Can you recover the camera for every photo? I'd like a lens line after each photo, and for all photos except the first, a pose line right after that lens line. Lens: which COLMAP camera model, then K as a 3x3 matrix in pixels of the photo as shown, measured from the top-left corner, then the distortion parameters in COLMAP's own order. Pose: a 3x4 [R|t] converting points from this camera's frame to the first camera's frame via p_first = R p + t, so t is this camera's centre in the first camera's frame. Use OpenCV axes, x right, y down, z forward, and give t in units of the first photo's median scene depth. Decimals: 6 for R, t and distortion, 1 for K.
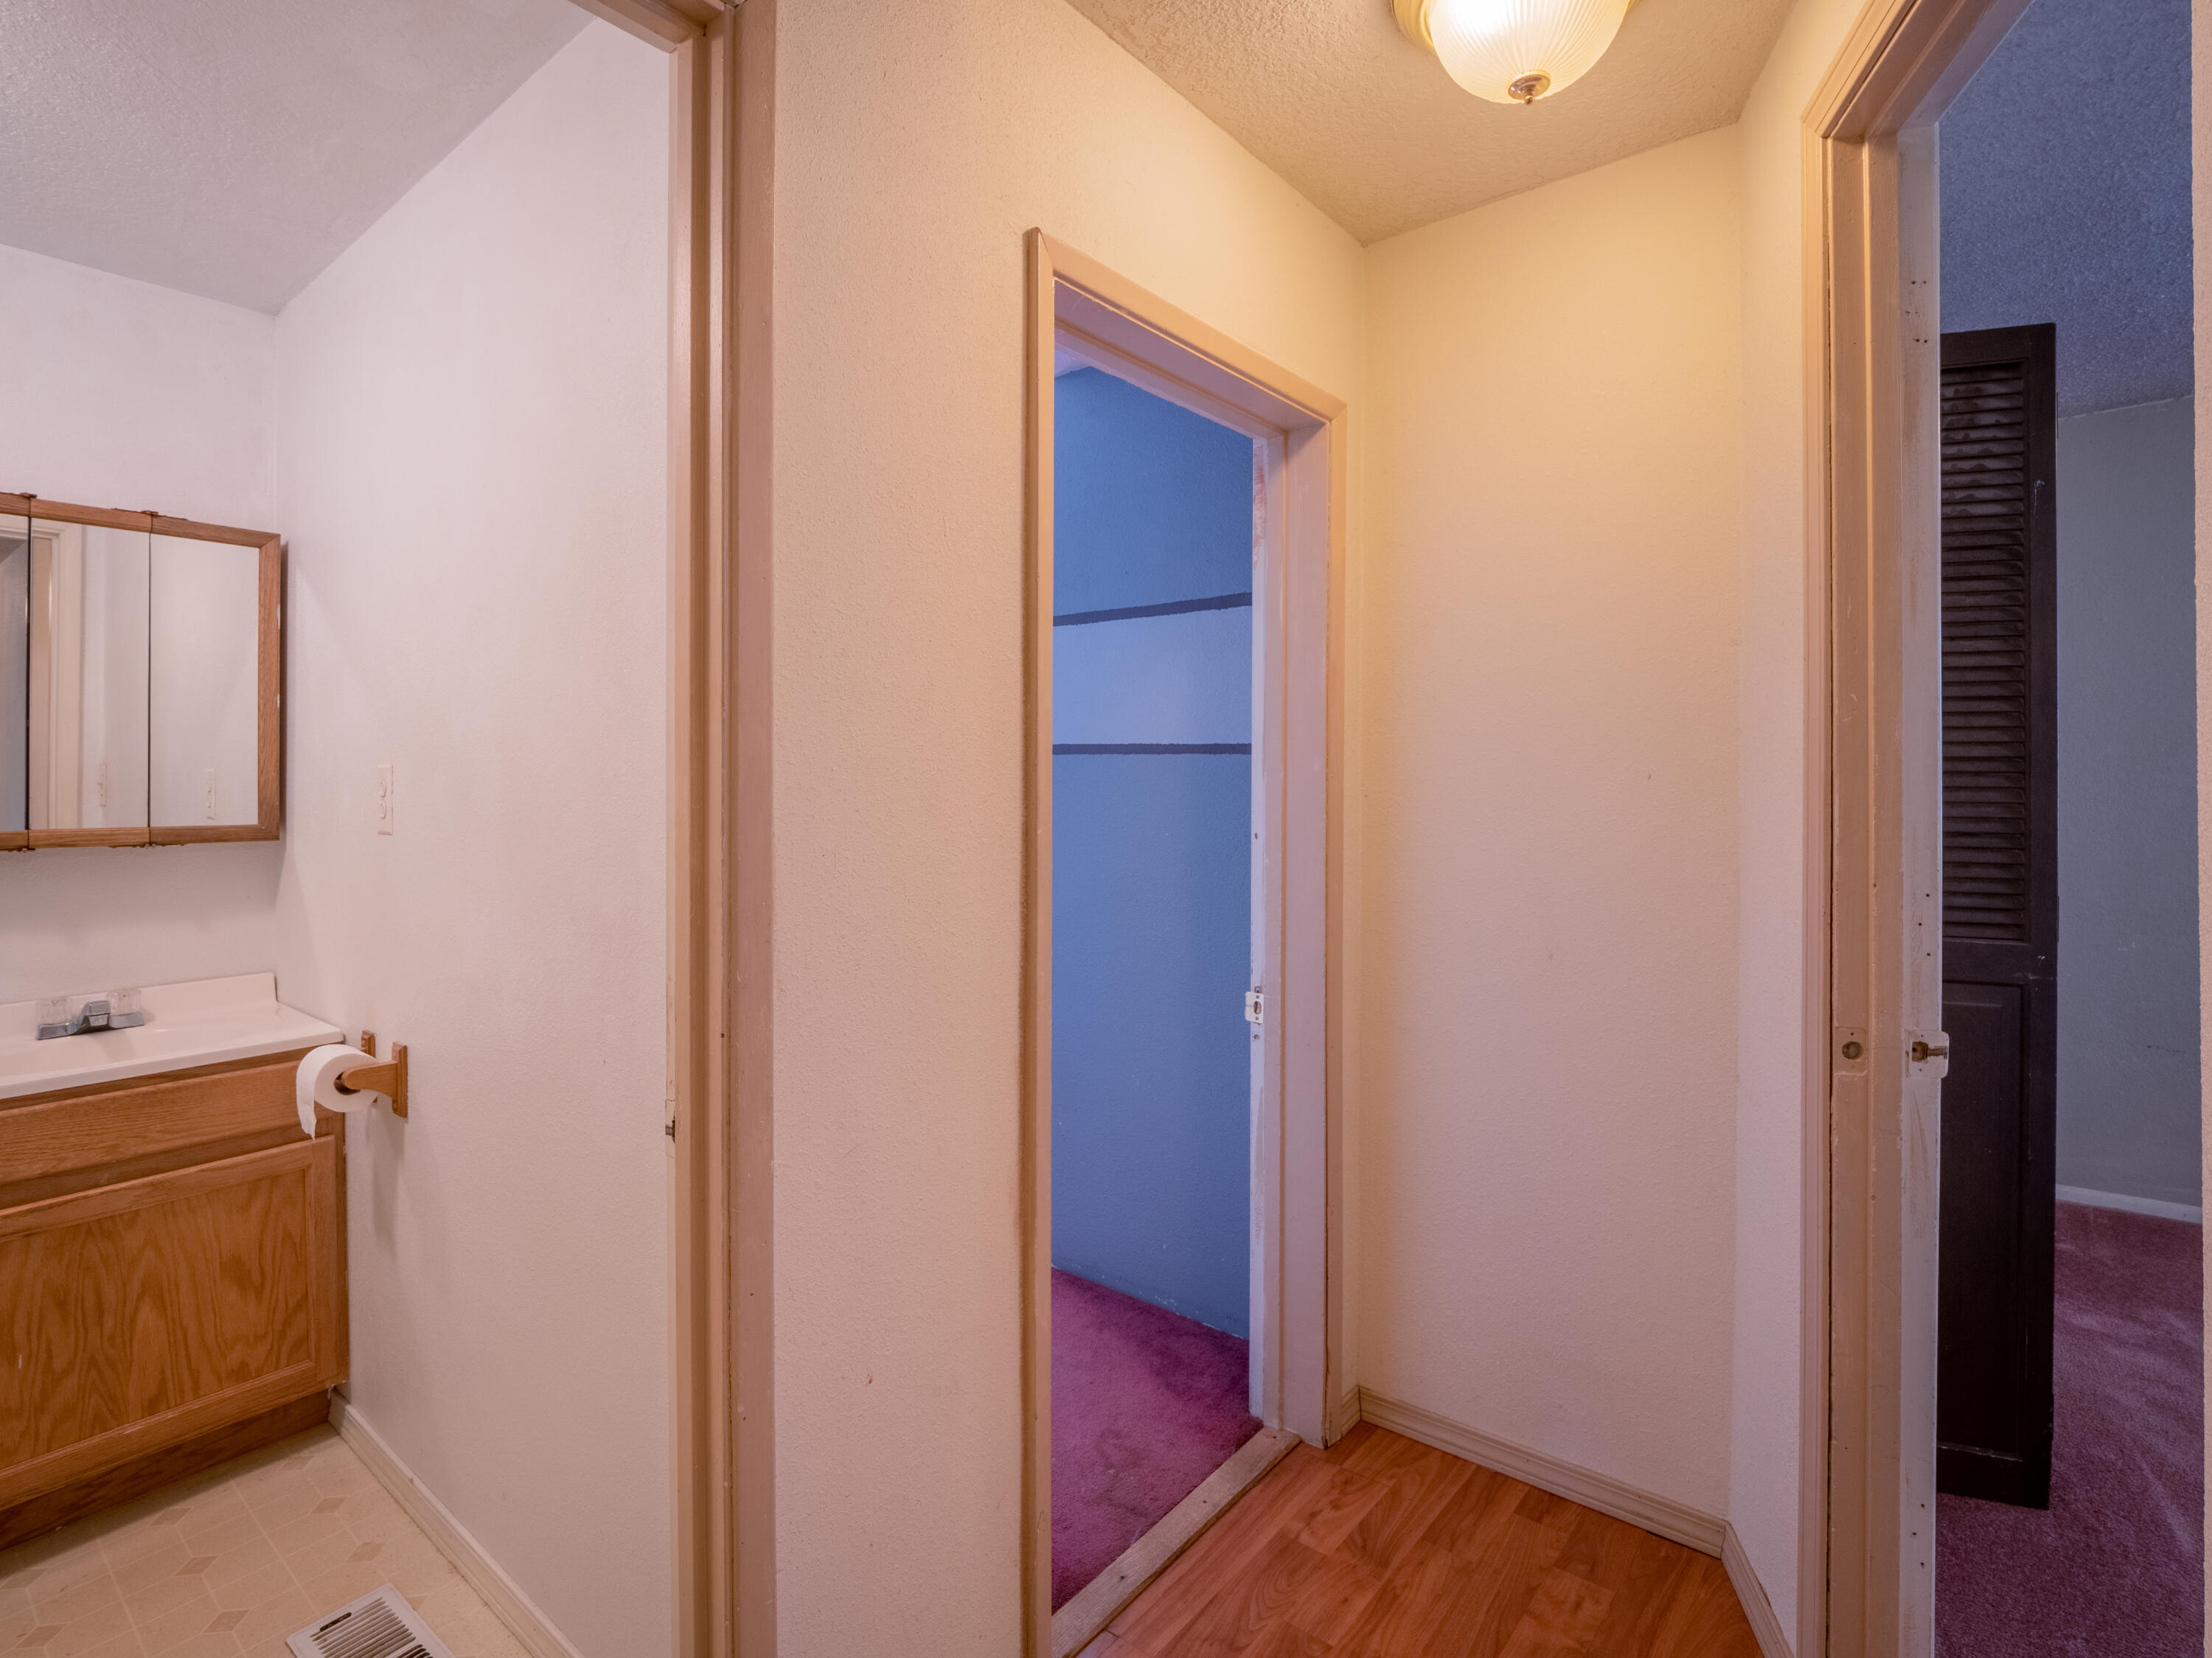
lens RADIAL K [[1084.1, 0, 1106.0], [0, 1084.1, 829.0], [0, 0, 1]] dist [-0.001318, -0.000106]
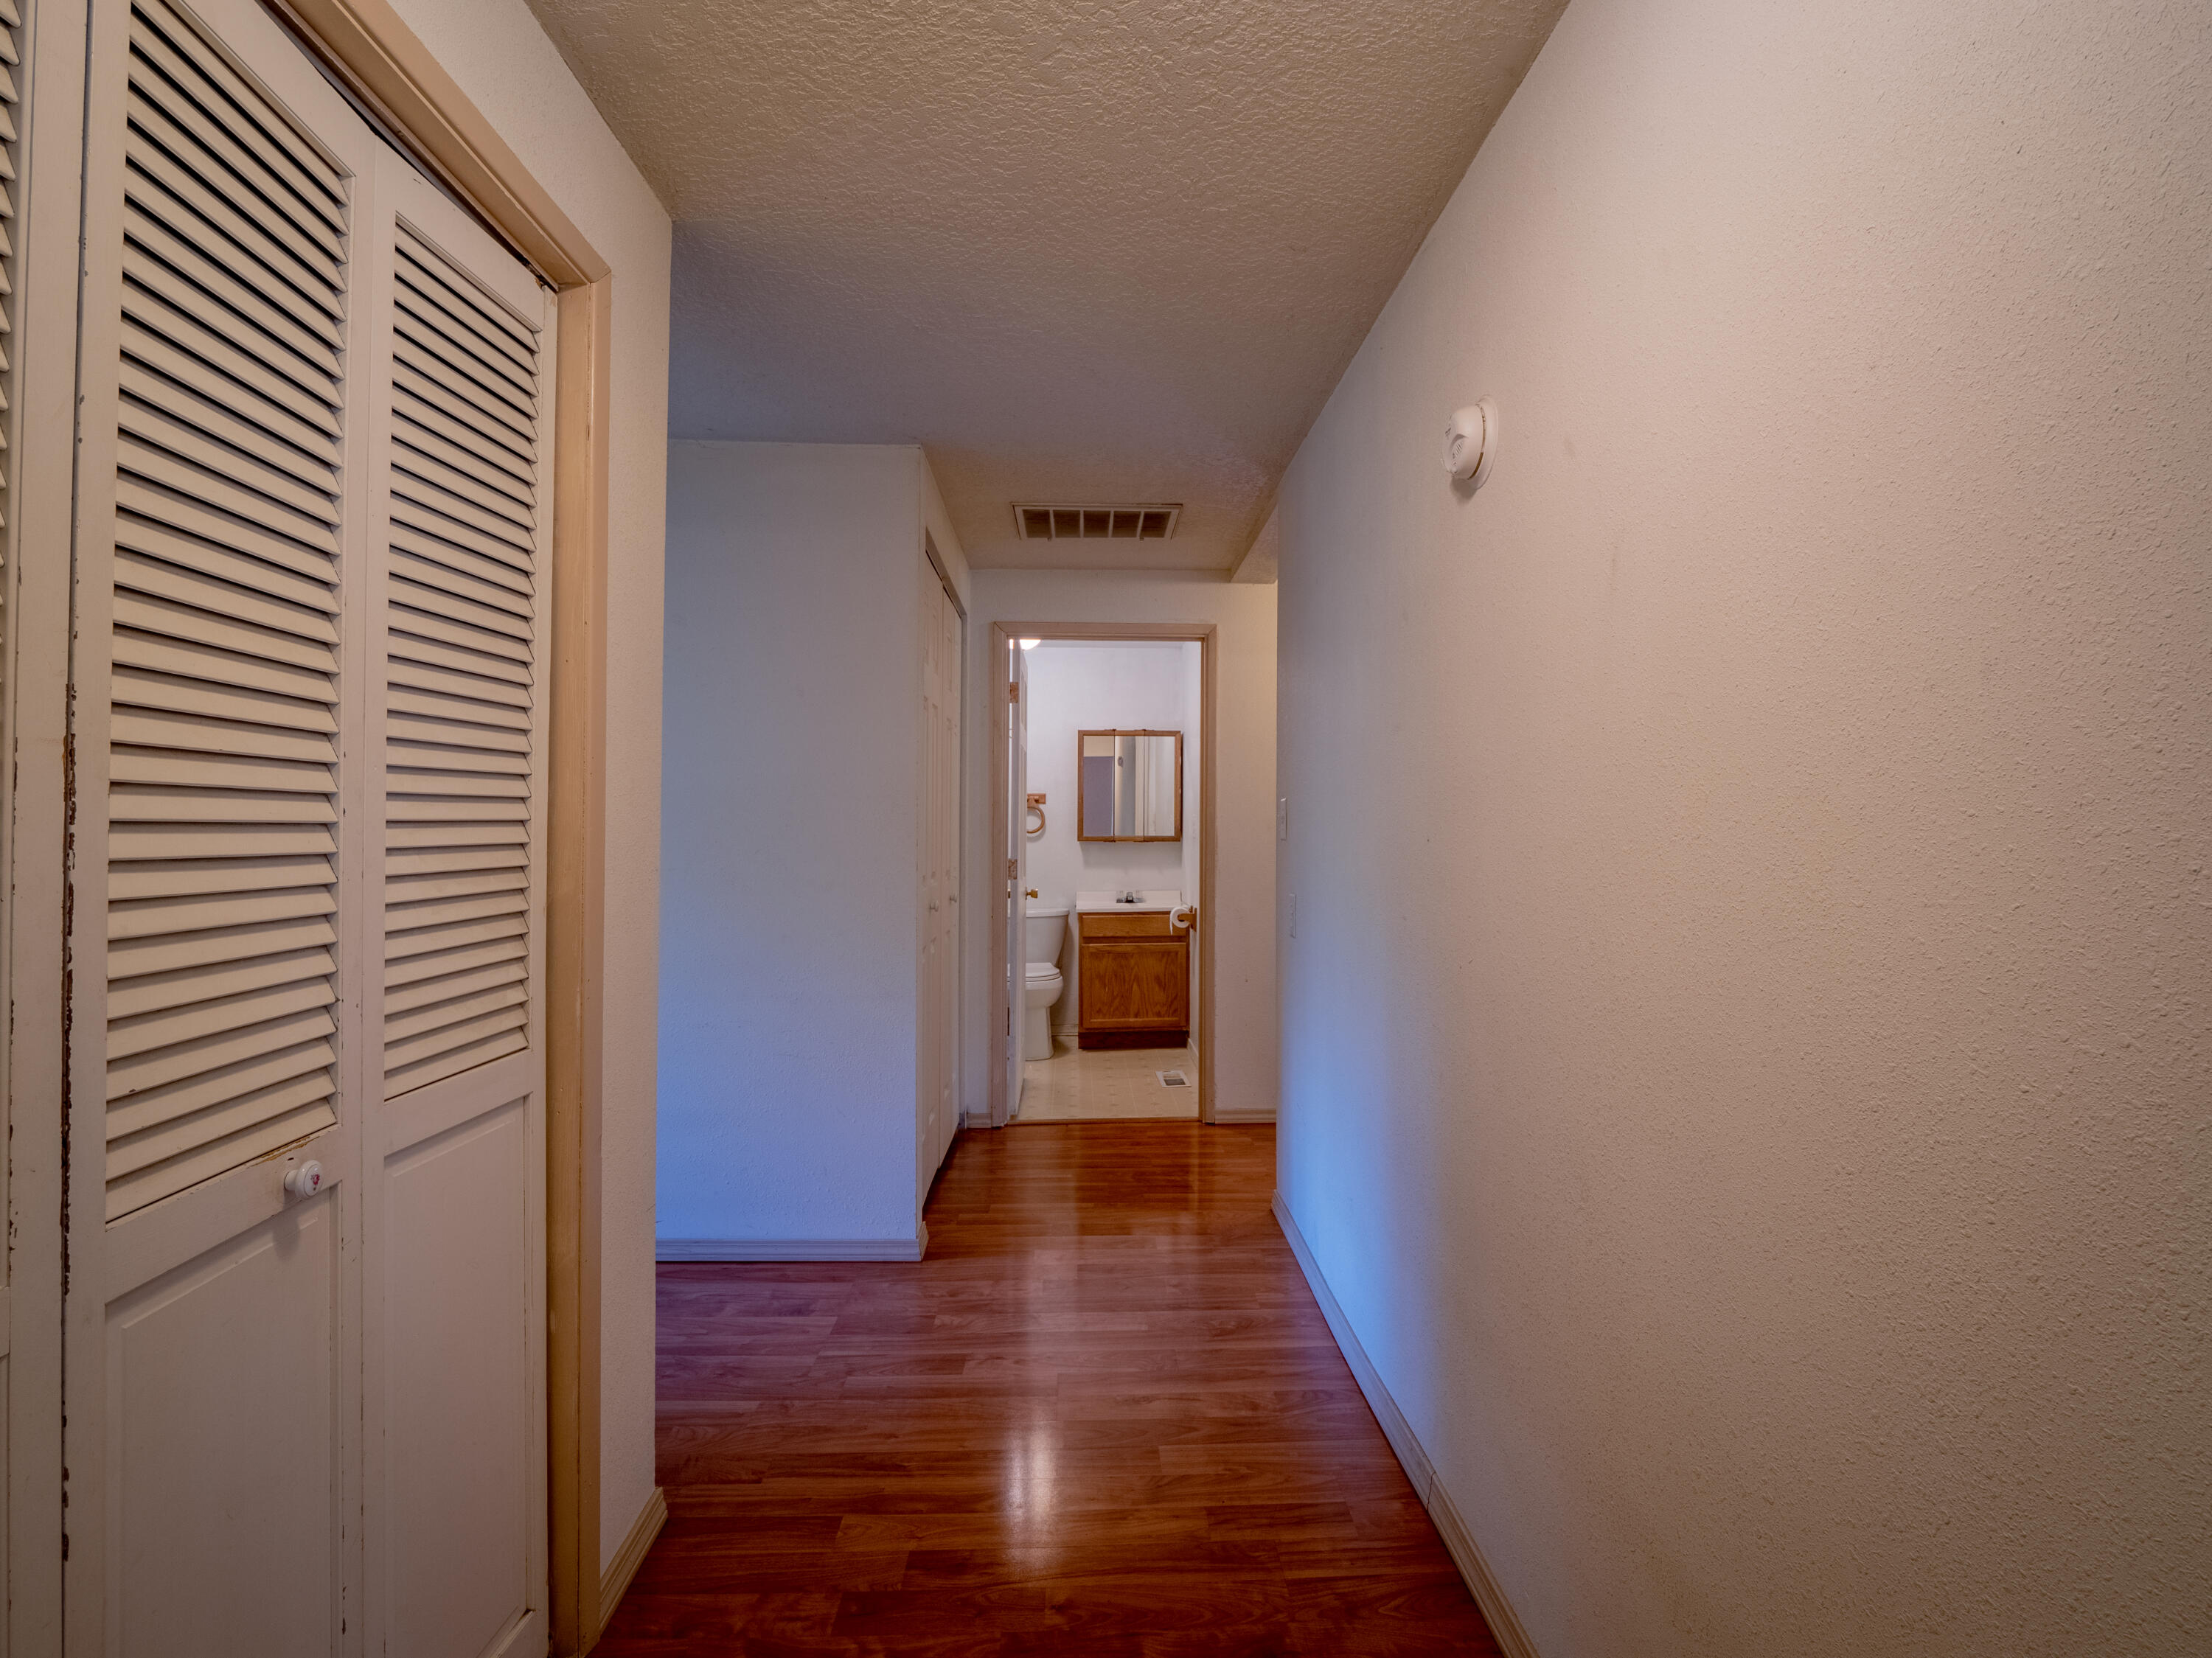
lens RADIAL K [[1084.1, 0, 1106.0], [0, 1084.1, 829.0], [0, 0, 1]] dist [-0.001318, -0.000106]
pose [[0.668373, 0.002192, -0.743823, 1.367401], [-0.013665, 0.999863, -0.009333, 0.011477], [0.743701, 0.016402, 0.668311, -1.155932]]
